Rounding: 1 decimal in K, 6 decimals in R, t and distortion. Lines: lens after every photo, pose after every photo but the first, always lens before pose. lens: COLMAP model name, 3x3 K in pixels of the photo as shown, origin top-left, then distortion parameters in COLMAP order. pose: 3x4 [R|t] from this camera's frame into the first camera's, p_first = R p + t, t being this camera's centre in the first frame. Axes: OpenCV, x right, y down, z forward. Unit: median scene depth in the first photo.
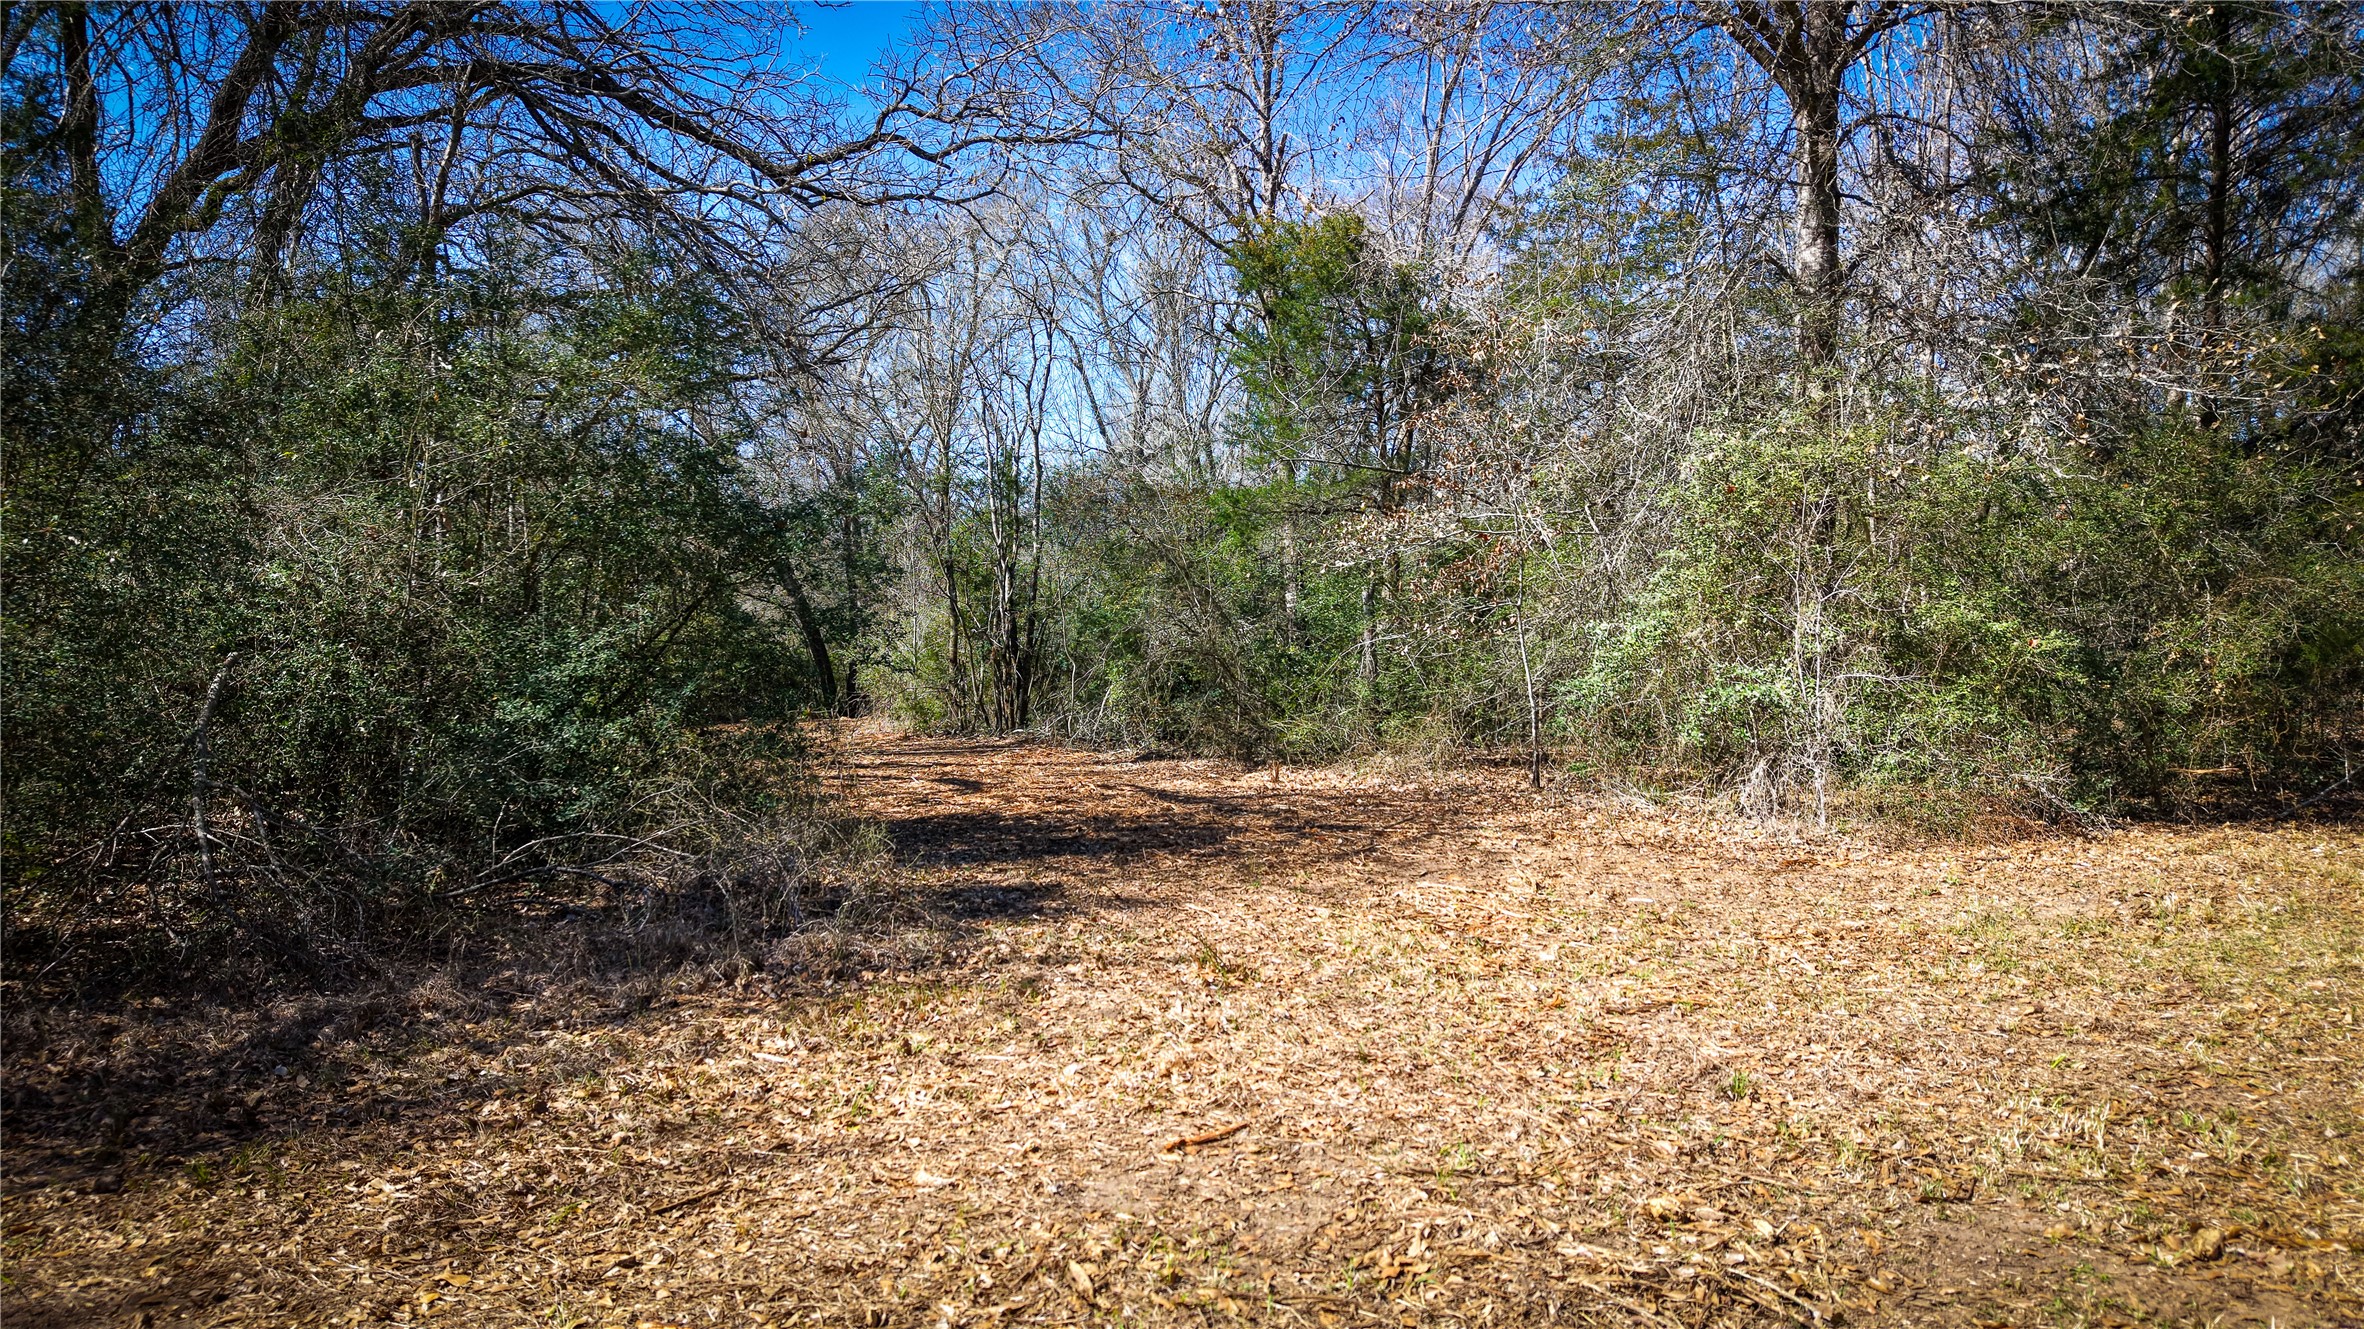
lens RADIAL K [[1565.9, 0, 1168.1], [0, 1565.9, 670.7], [0, 0, 1]] dist [0.020955, -0.038545]
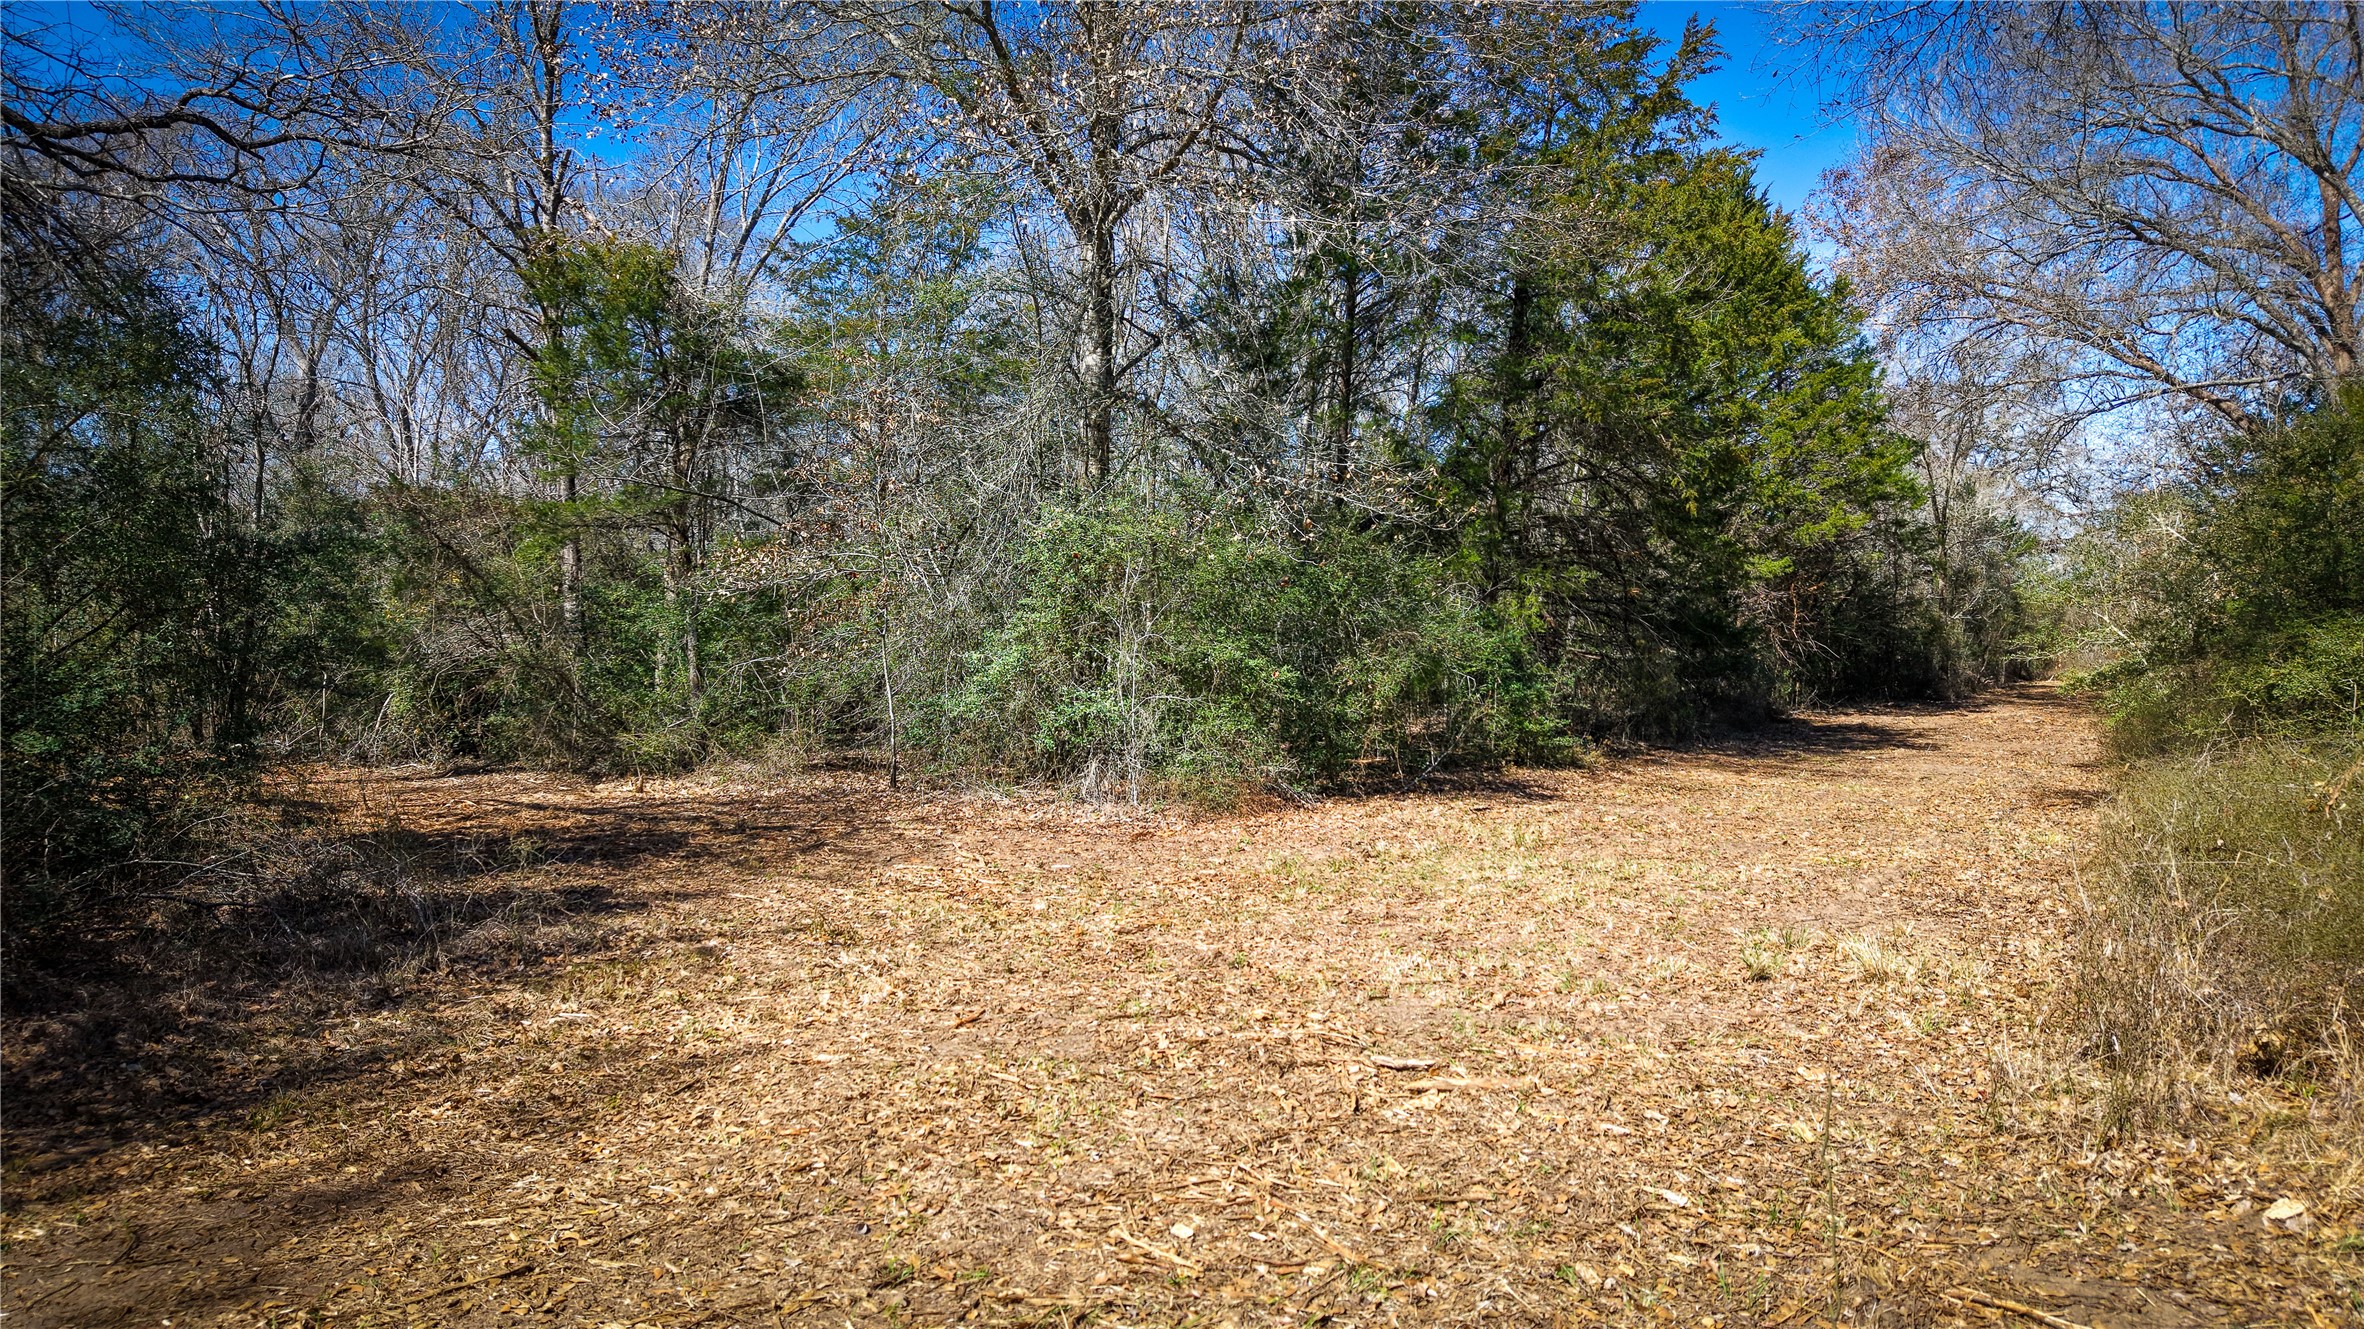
lens RADIAL K [[1565.9, 0, 1192.6], [0, 1565.9, 661.9], [0, 0, 1]] dist [0.020955, -0.038545]
pose [[0.859421, 0.005758, 0.511236, -0.169519], [-0.003793, 0.999981, -0.004885, -0.015175], [-0.511254, 0.002260, 0.859427, -0.130782]]
